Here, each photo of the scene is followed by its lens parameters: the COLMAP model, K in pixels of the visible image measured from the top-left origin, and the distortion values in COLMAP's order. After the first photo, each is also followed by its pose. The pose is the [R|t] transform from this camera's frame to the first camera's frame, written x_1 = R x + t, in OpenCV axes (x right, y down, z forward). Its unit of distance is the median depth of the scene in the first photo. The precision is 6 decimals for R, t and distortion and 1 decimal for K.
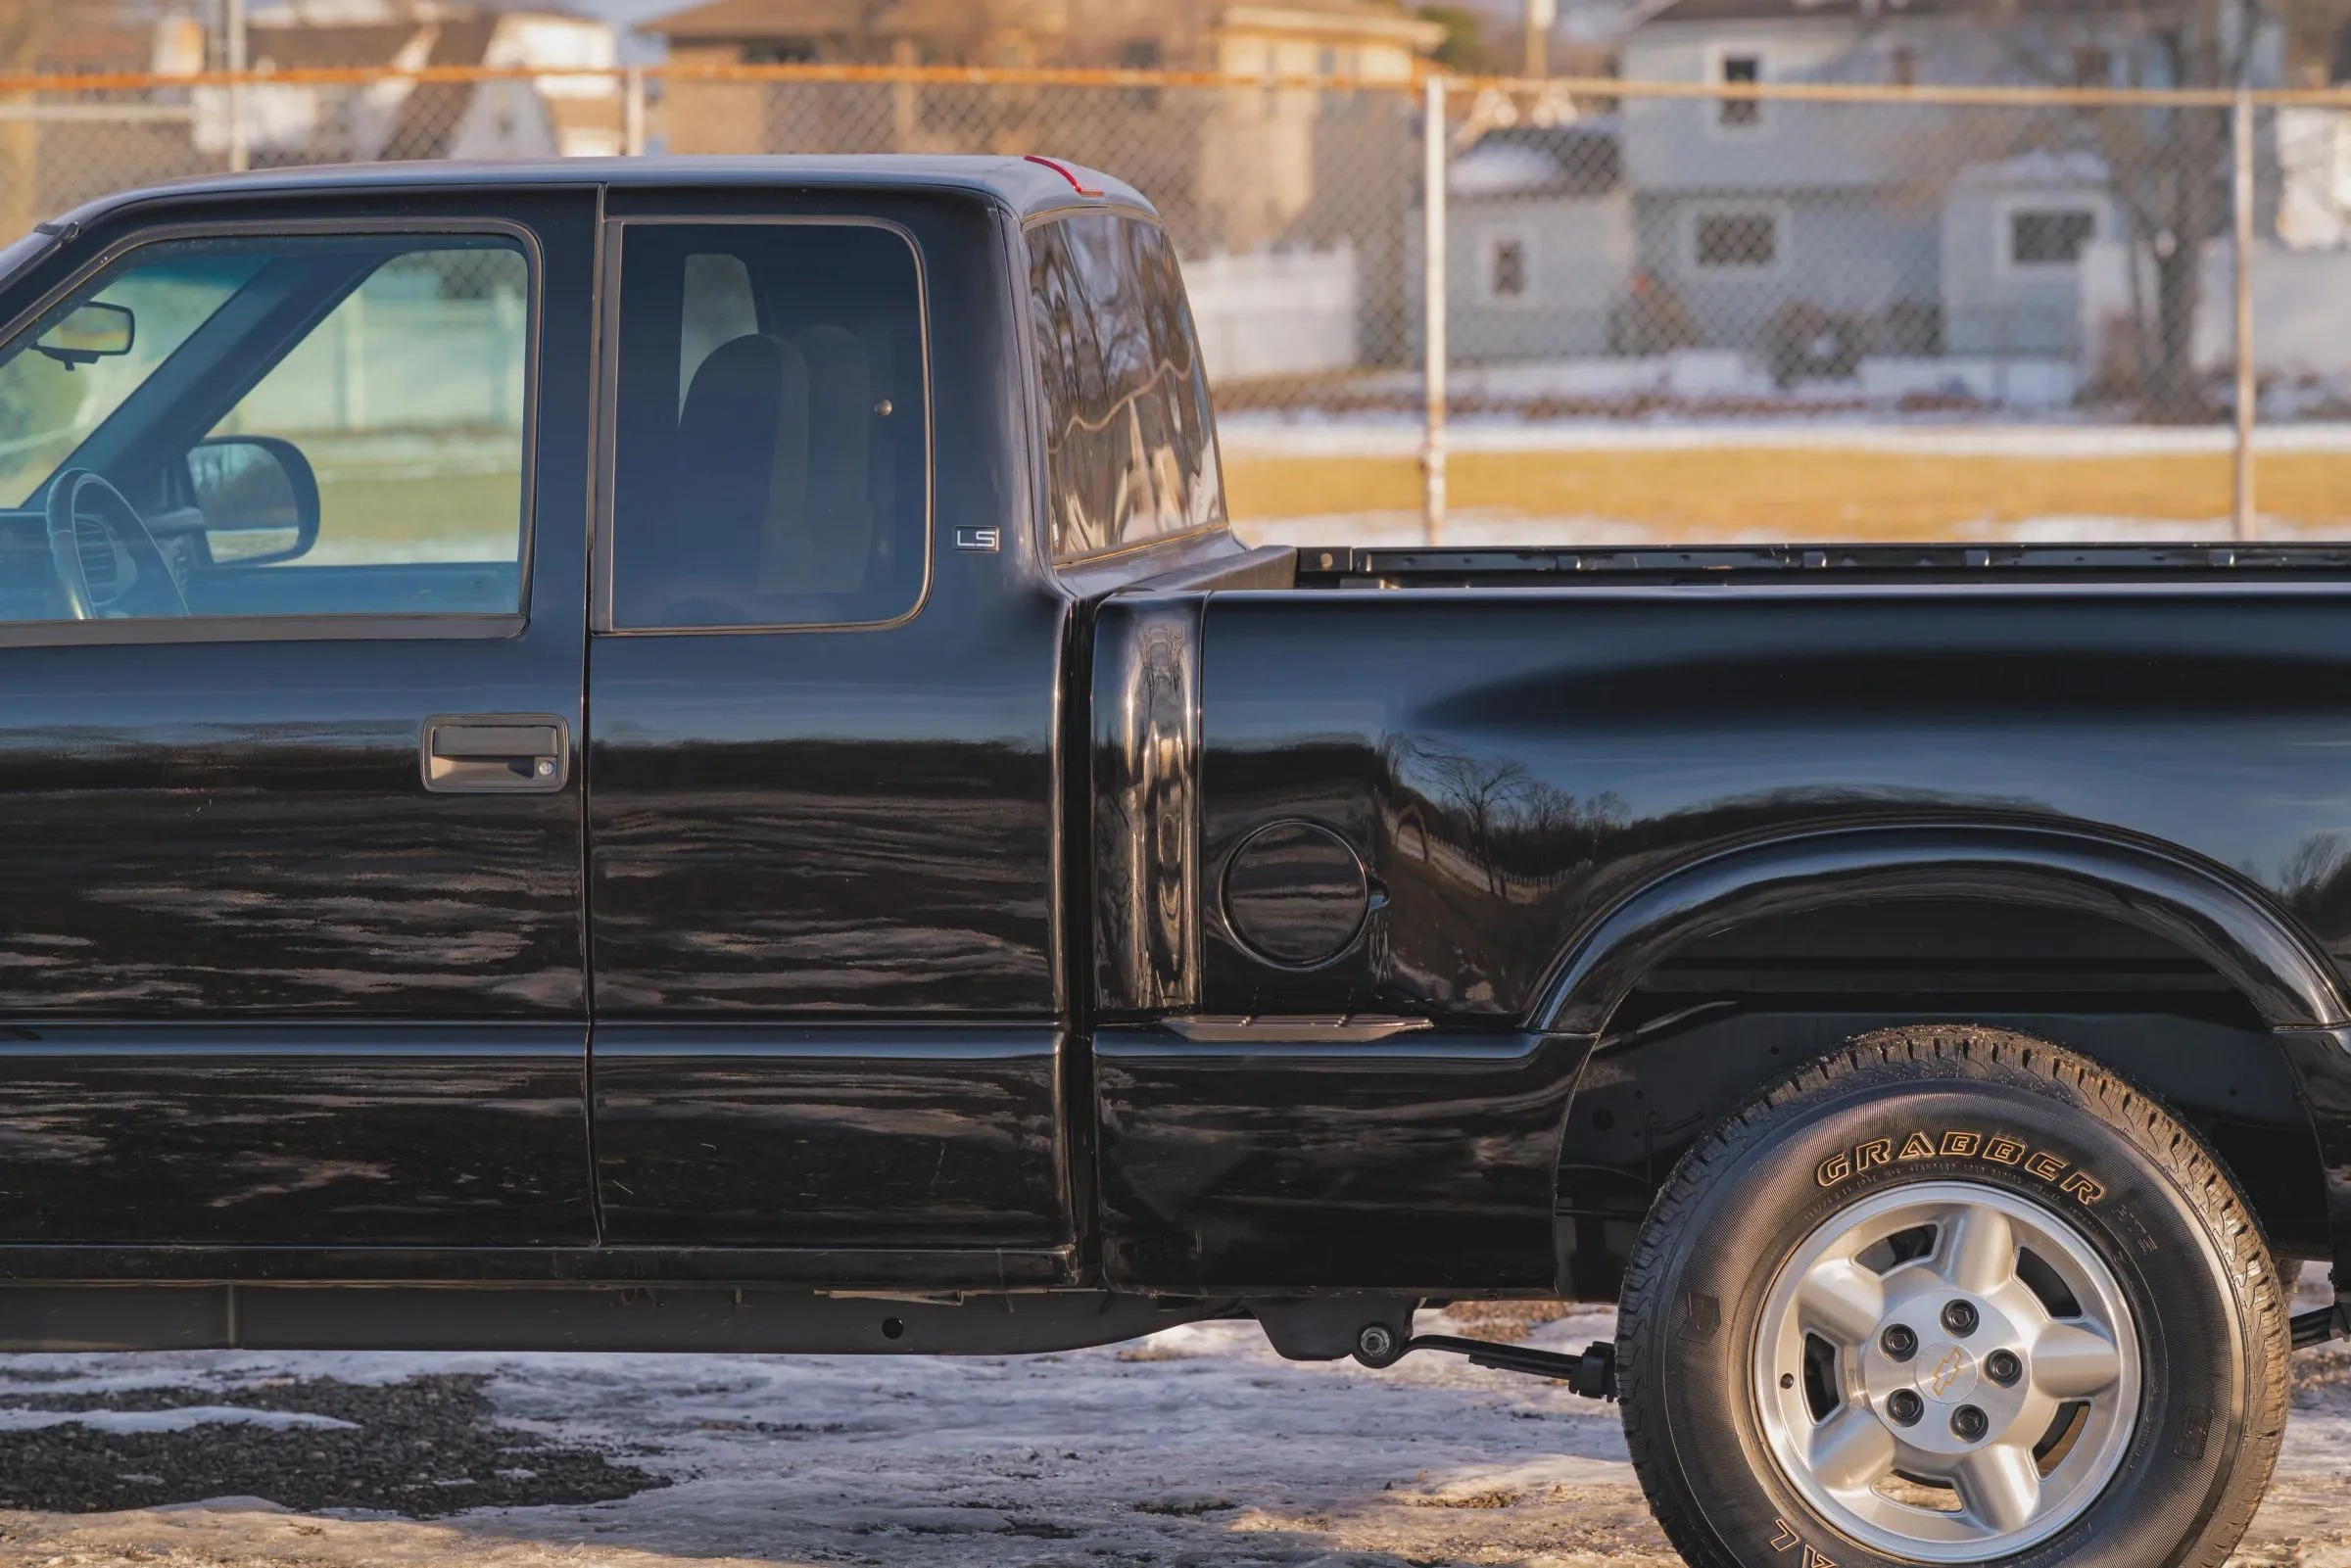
lens RADIAL K [[11250.8, 0, 1175.5], [0, 11250.8, 784.0], [0, 0, 1]] dist [0.464714, 5.840722]
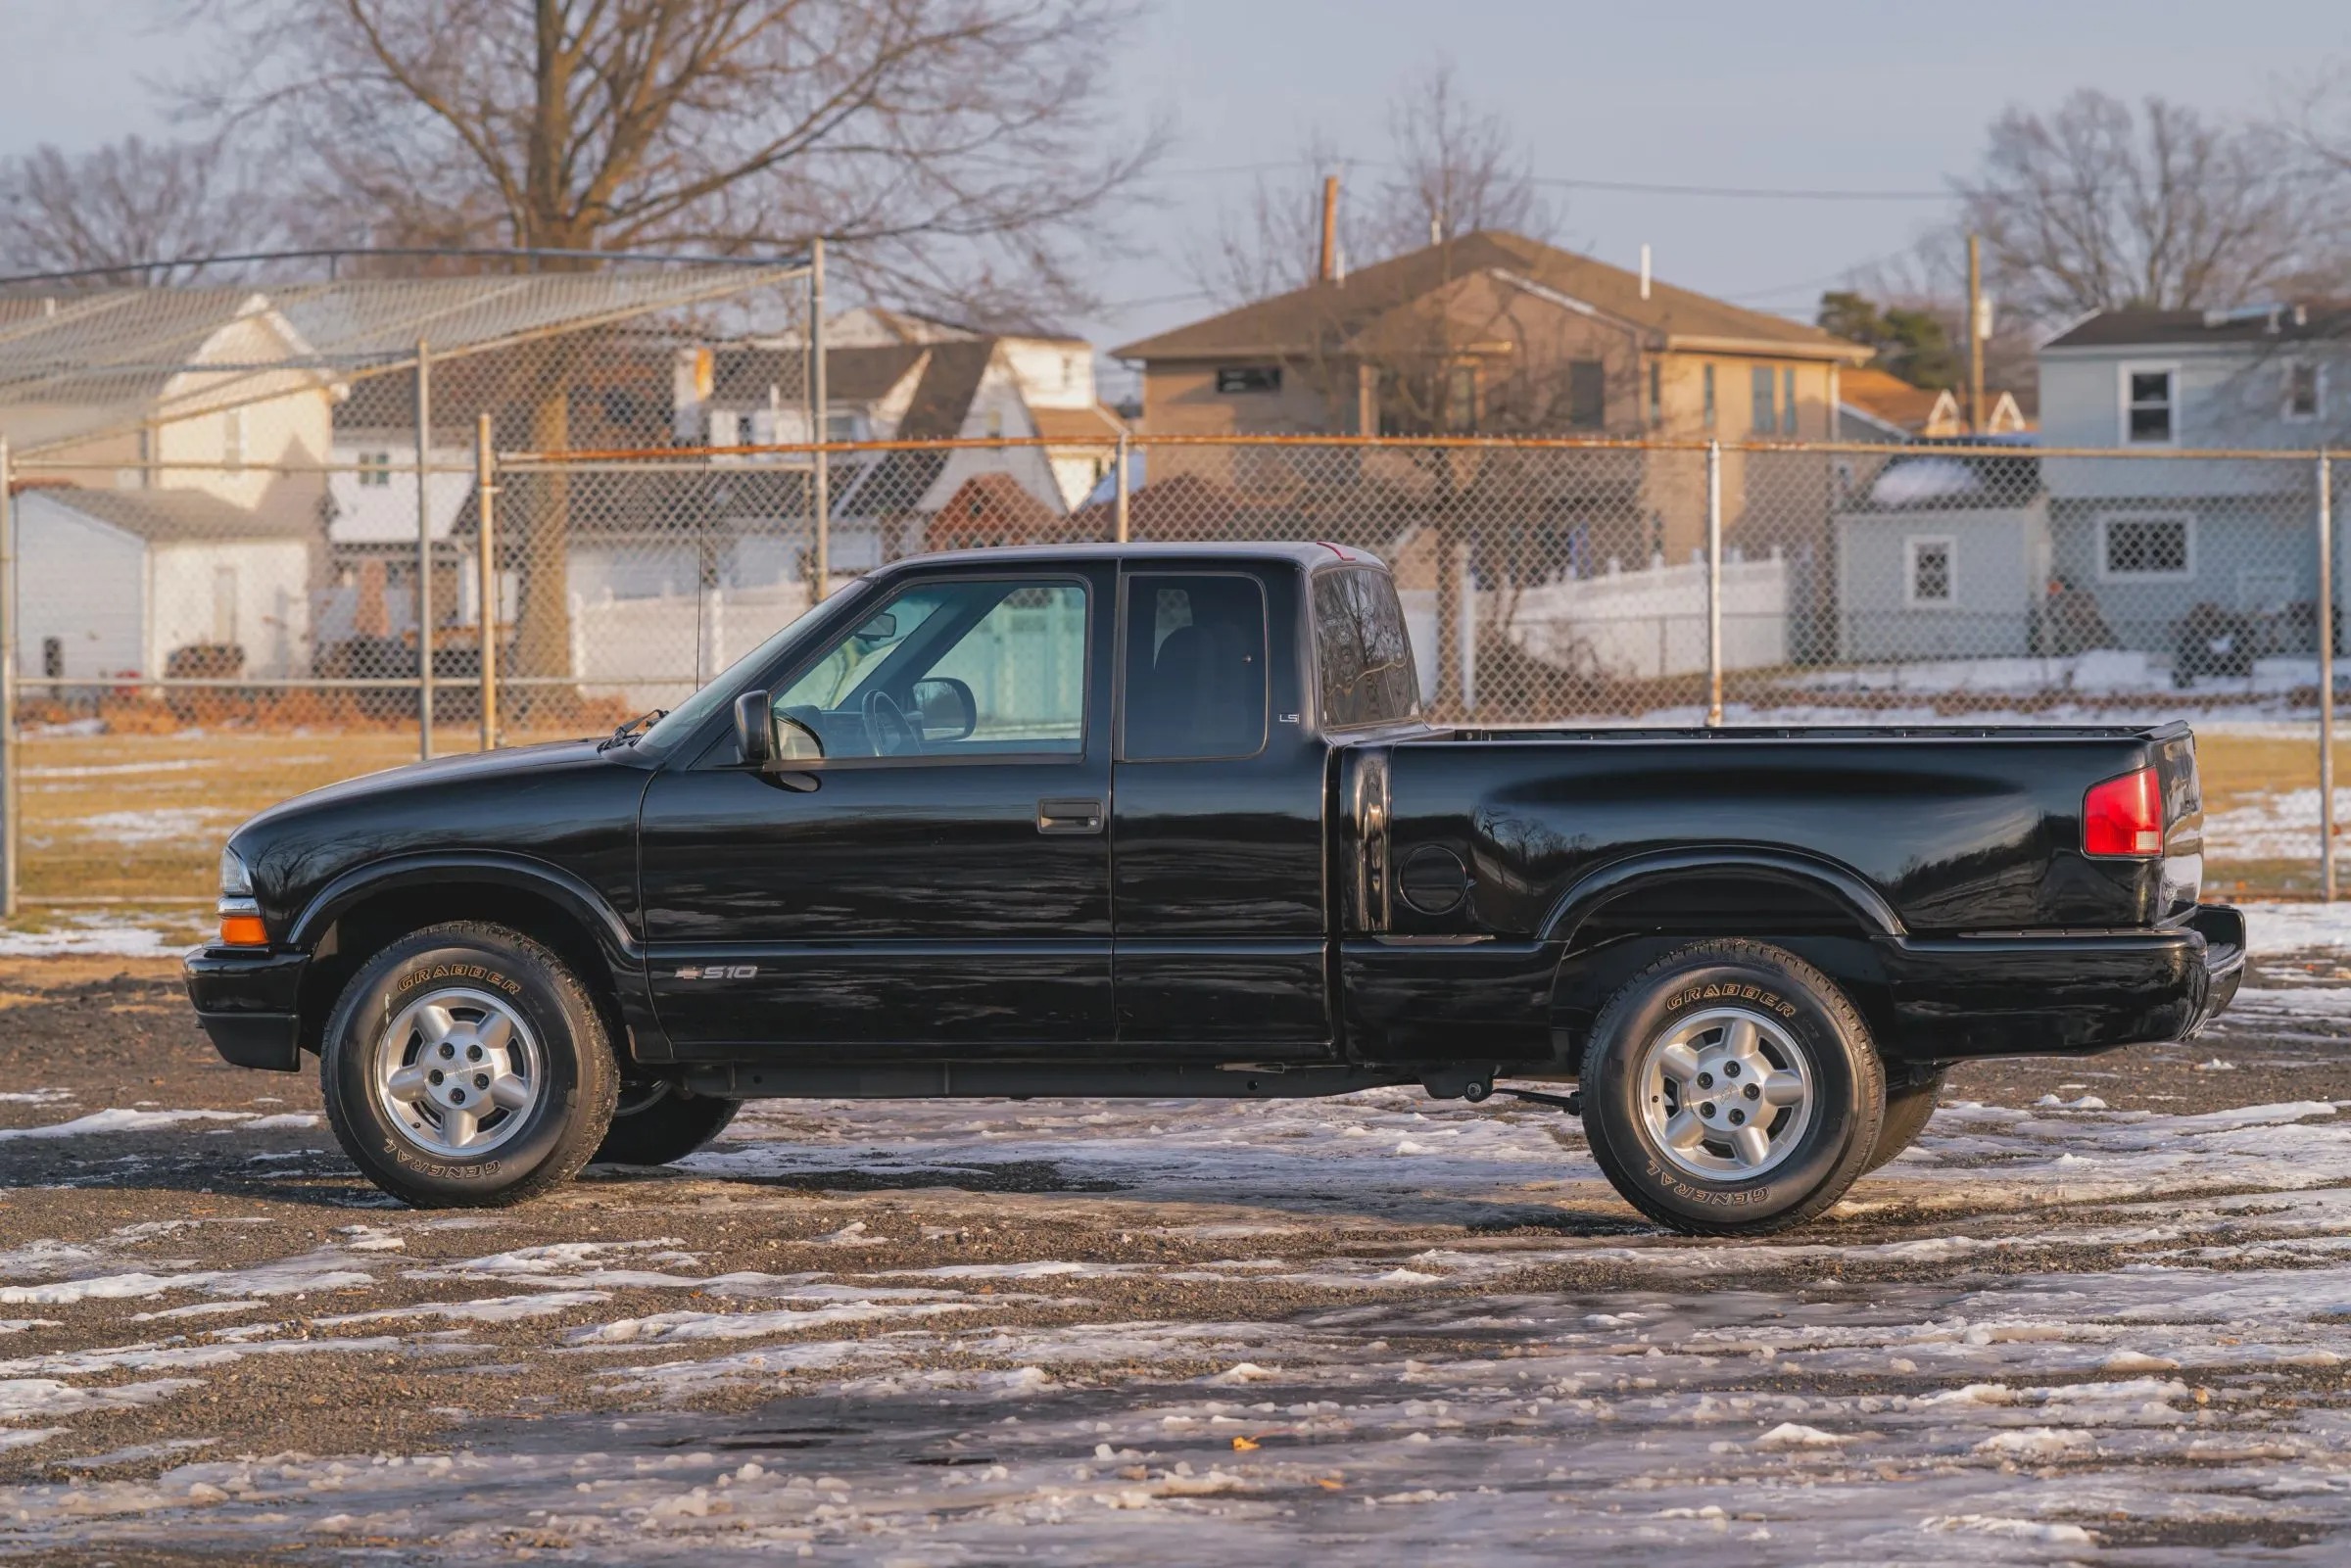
lens RADIAL K [[11250.8, 0, 1175.5], [0, 11250.8, 784.0], [0, 0, 1]] dist [0.464714, 5.840722]
pose [[0.999097, -0.000995, -0.042480, 0.053630], [-0.000146, 0.999639, -0.026856, 0.050039], [0.042491, 0.026838, 0.998736, -1.195069]]
